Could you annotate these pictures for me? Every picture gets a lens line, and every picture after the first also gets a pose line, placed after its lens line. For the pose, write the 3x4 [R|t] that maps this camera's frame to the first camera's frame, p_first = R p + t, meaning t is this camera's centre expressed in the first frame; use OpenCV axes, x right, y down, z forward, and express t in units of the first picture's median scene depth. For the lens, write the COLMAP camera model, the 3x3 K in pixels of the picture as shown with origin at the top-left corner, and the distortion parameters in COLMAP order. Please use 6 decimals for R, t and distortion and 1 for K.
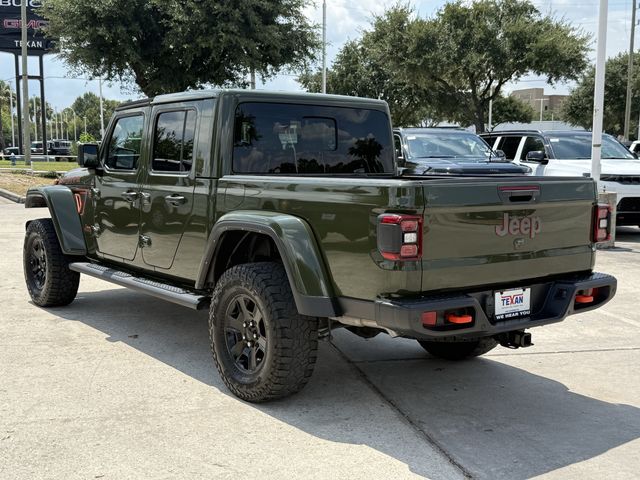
lens RADIAL K [[801.4, 0, 350.6], [0, 801.4, 240.9], [0, 0, 1]] dist [0.128546, -0.049298]
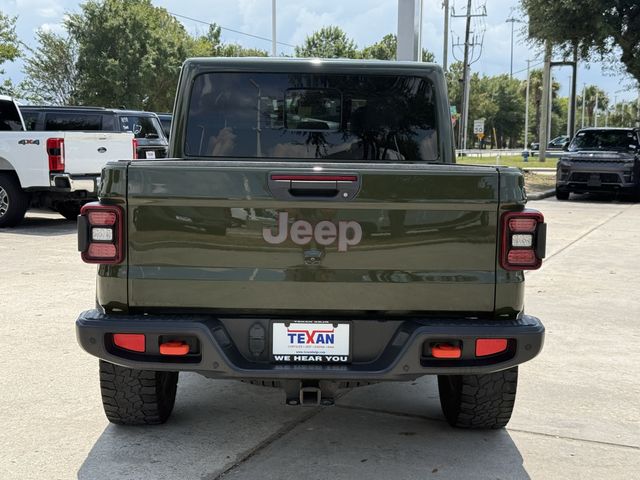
lens RADIAL K [[948.5, 0, 347.6], [0, 948.5, 239.5], [0, 0, 1]] dist [0.128013, -0.079790]
pose [[0.794391, 0.064213, -0.604002, 0.707786], [-0.072930, 0.997286, 0.010105, -0.021680], [0.603012, 0.036022, 0.796918, 0.352666]]
